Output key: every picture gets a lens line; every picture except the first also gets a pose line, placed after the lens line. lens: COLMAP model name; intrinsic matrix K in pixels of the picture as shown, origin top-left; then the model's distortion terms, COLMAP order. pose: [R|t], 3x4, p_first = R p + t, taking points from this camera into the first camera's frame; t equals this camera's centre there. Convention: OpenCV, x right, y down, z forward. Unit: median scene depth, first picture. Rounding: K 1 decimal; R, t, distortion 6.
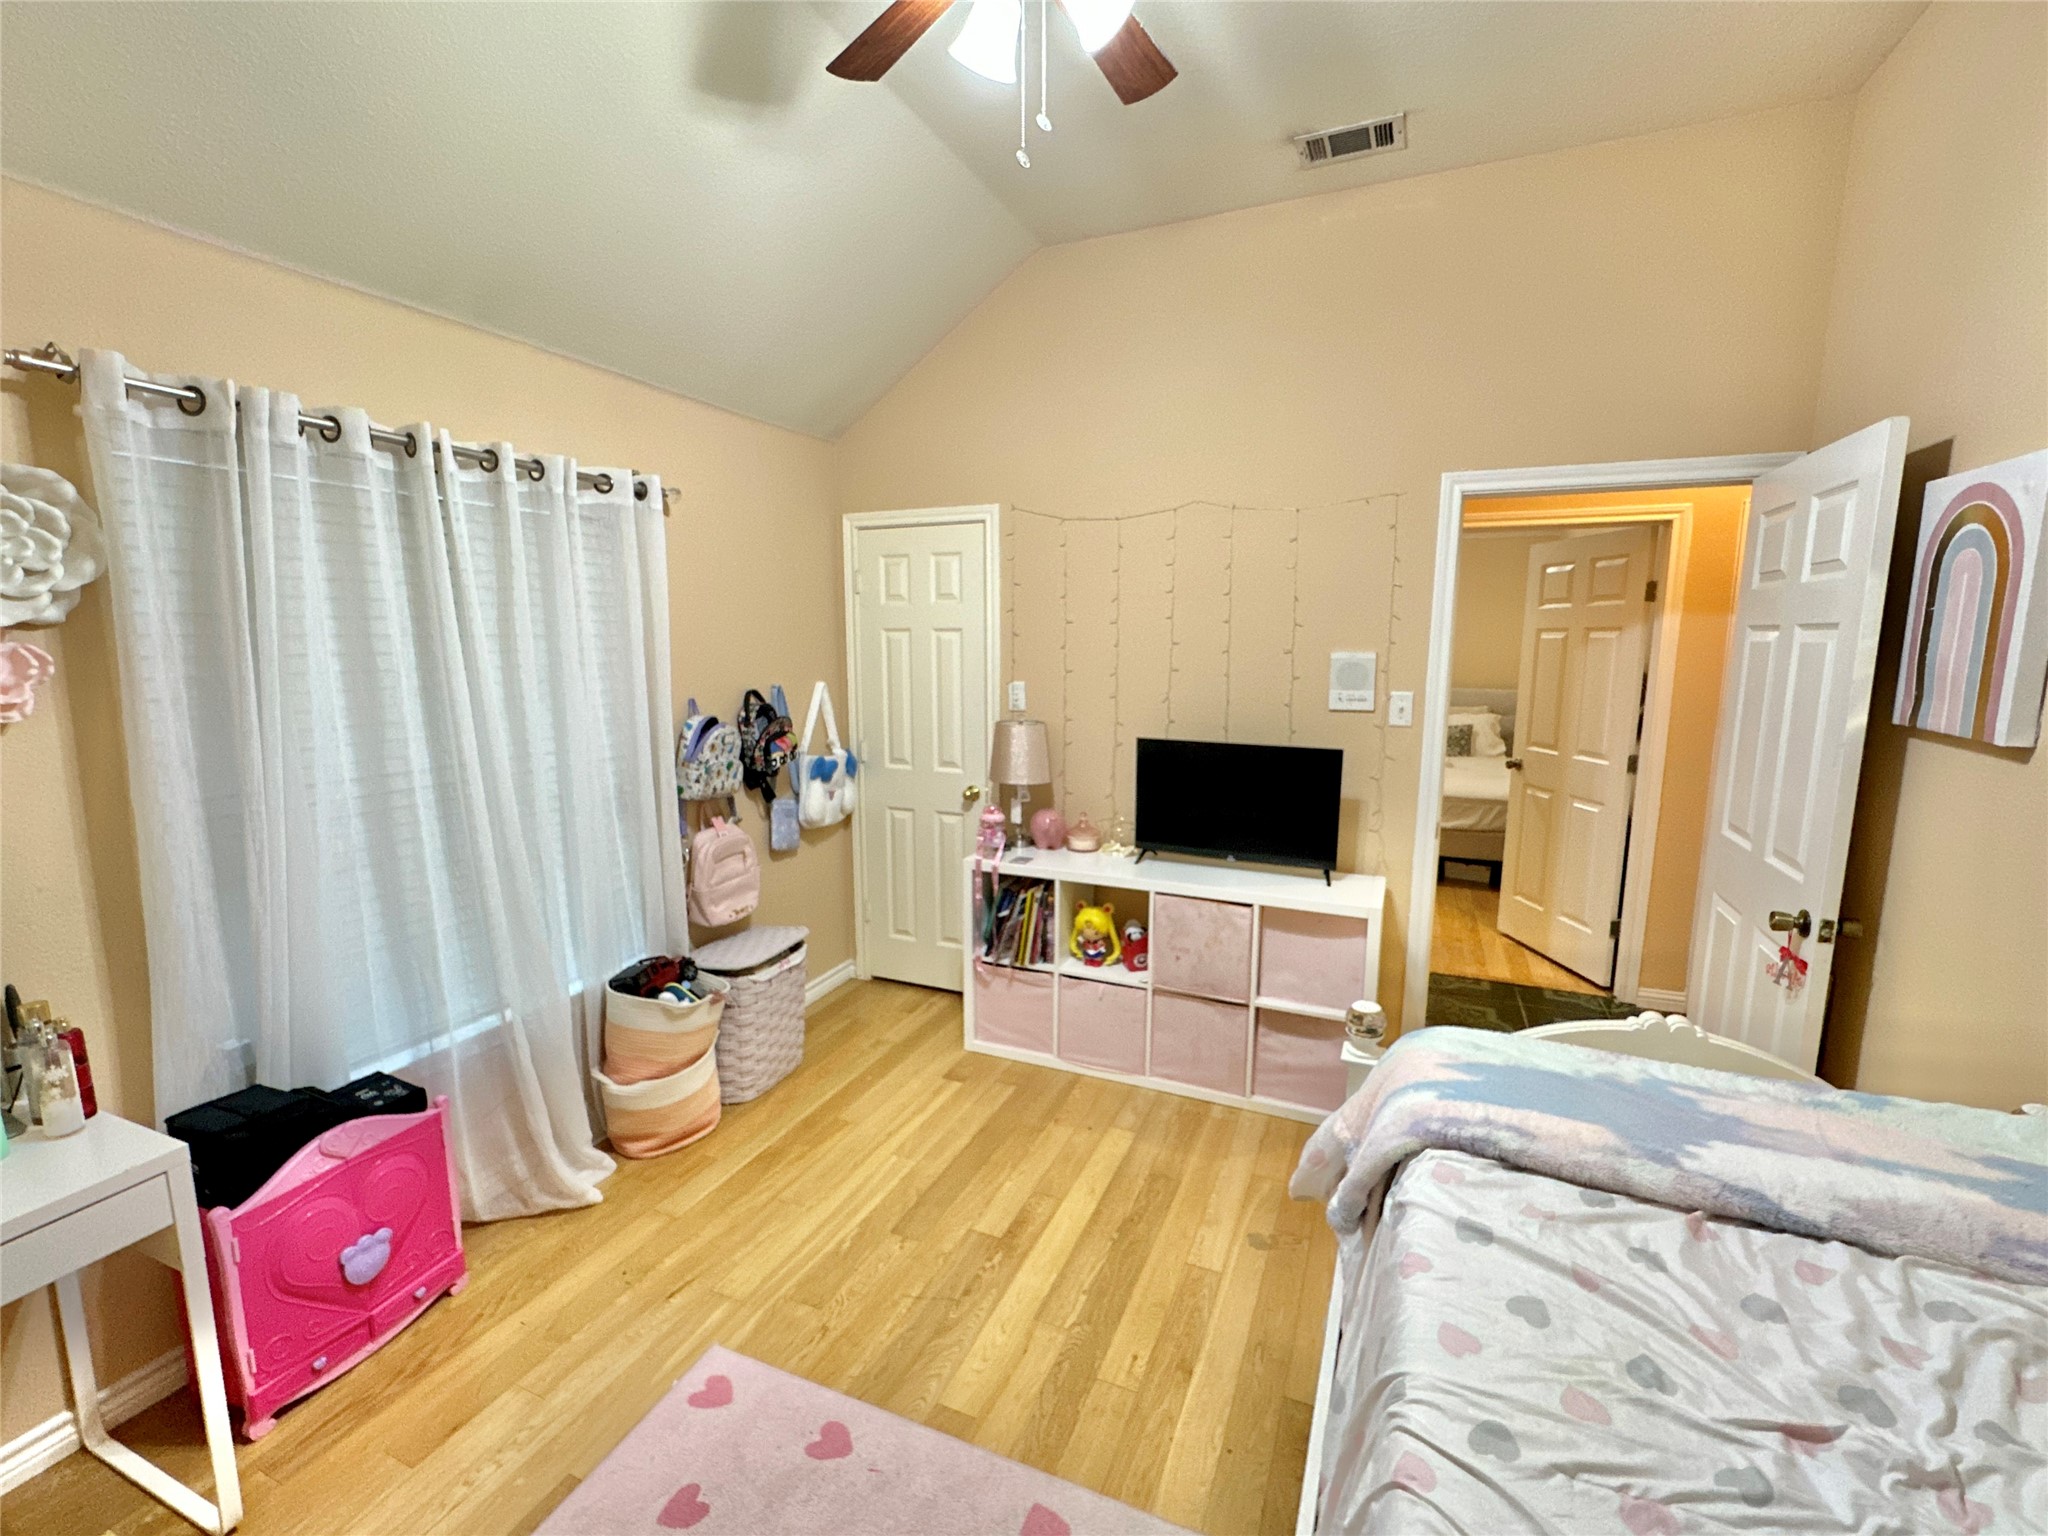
lens RADIAL K [[906.3, 0, 1018.8], [0, 906.3, 769.8], [0, 0, 1]] dist [-0.002939, -0.000375]
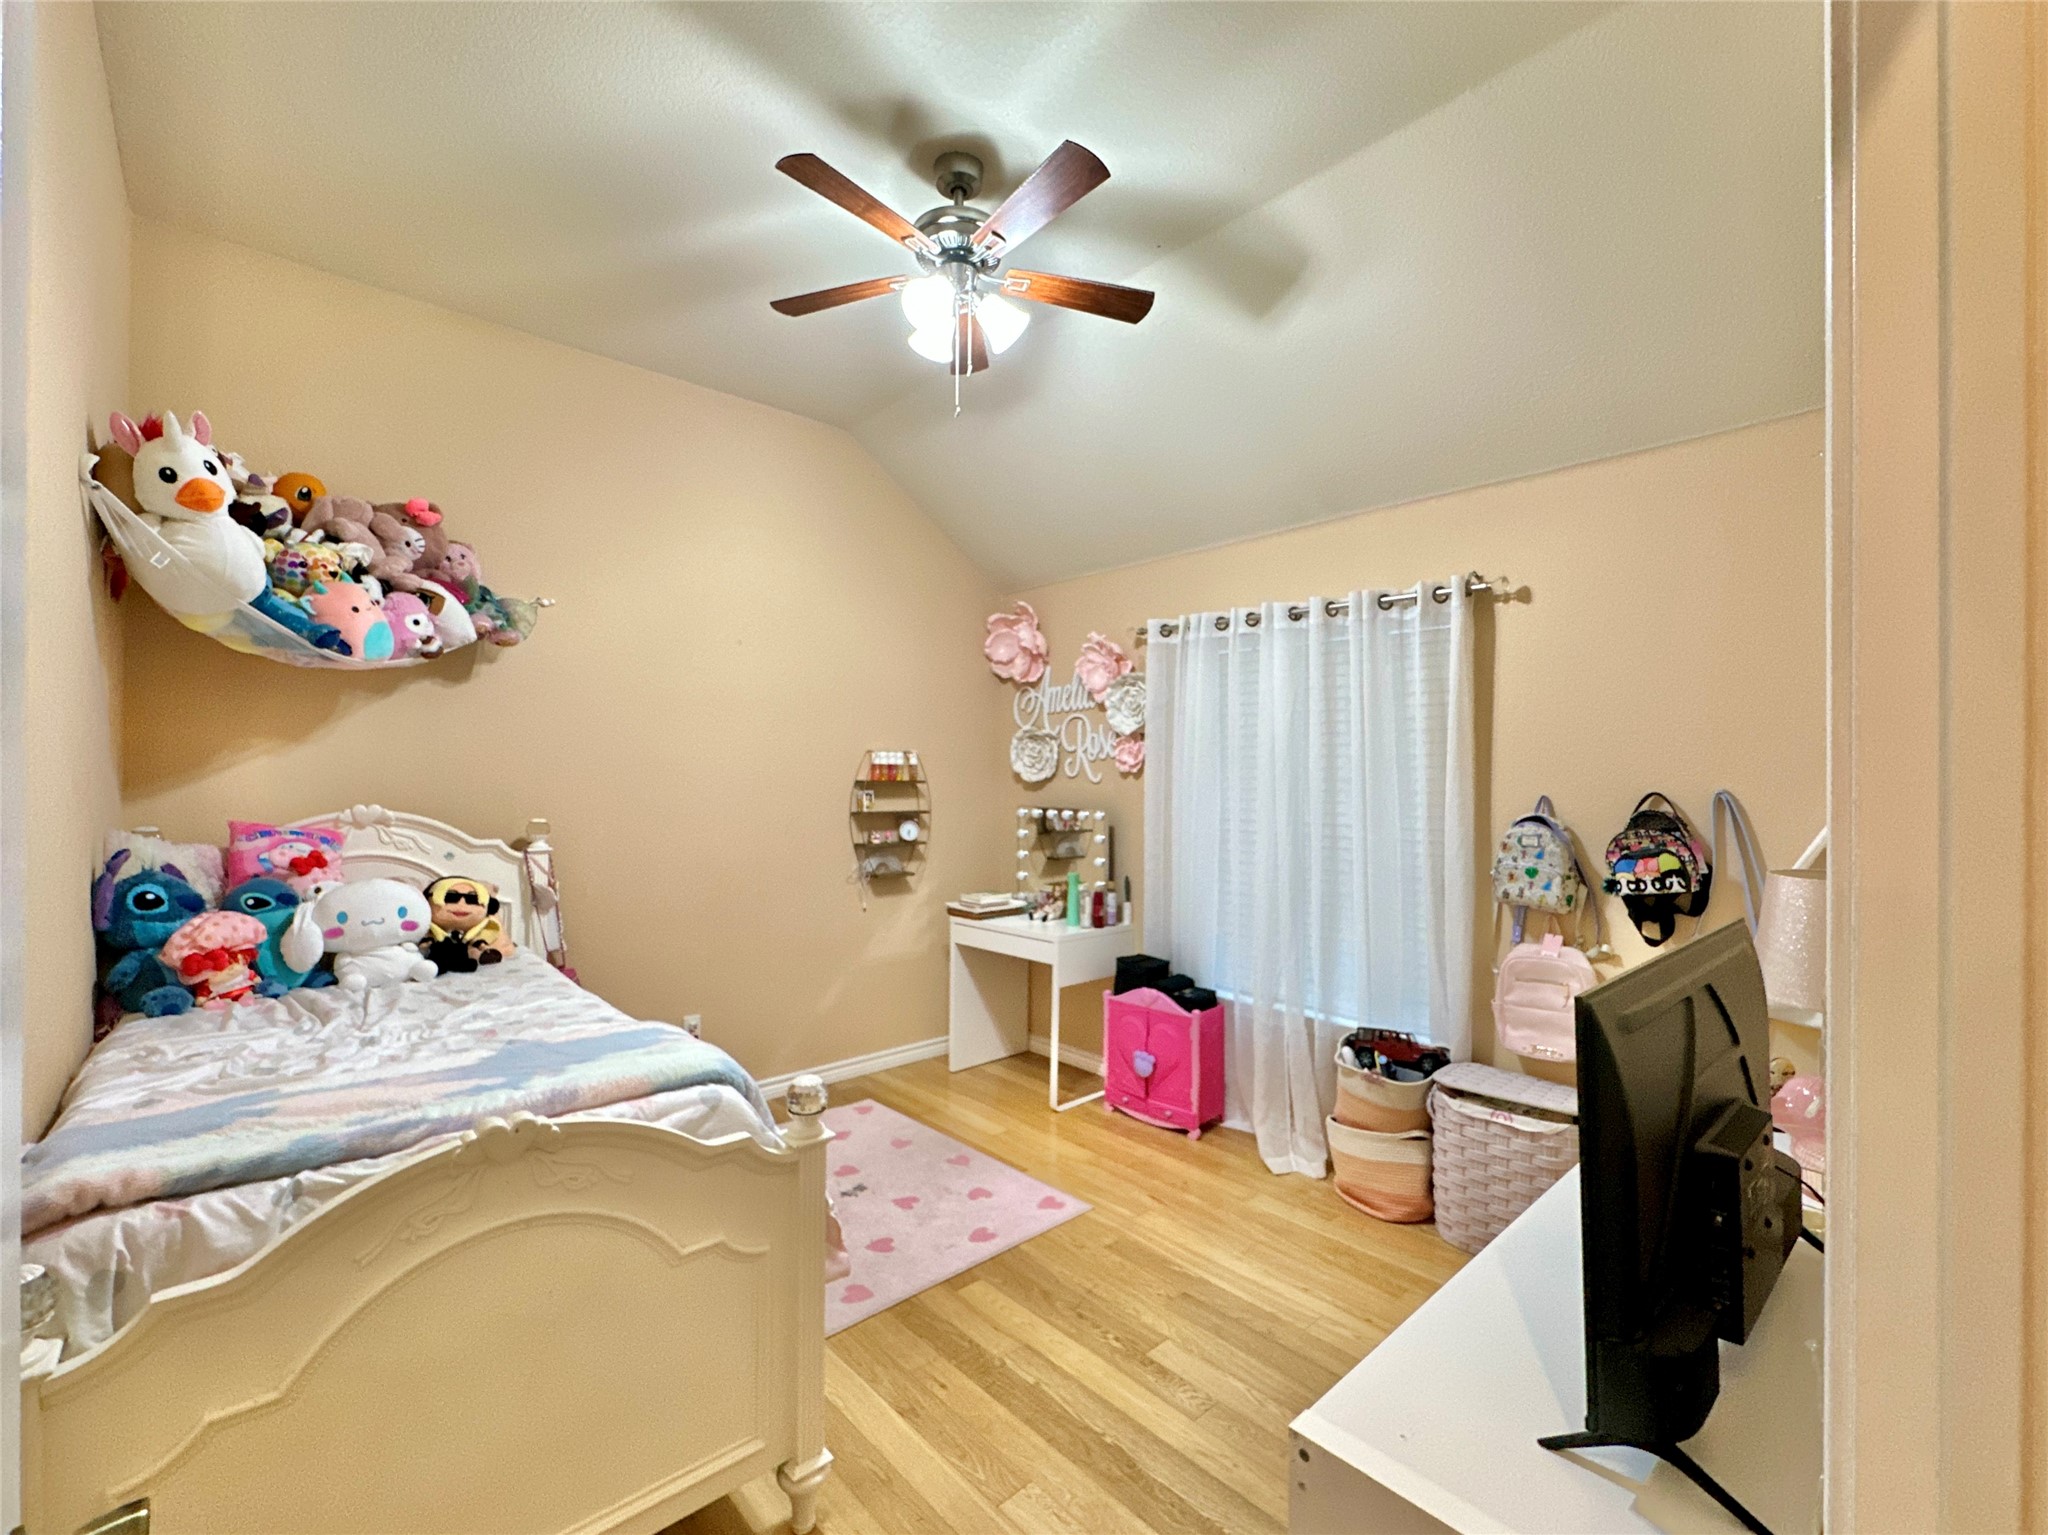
lens RADIAL K [[906.3, 0, 1018.8], [0, 906.3, 769.3], [0, 0, 1]] dist [-0.002939, -0.000375]
pose [[-0.424767, -0.008102, -0.905266, 1.023449], [-0.141836, 0.988207, 0.057707, -0.124838], [0.894123, 0.152912, -0.420907, 1.383235]]
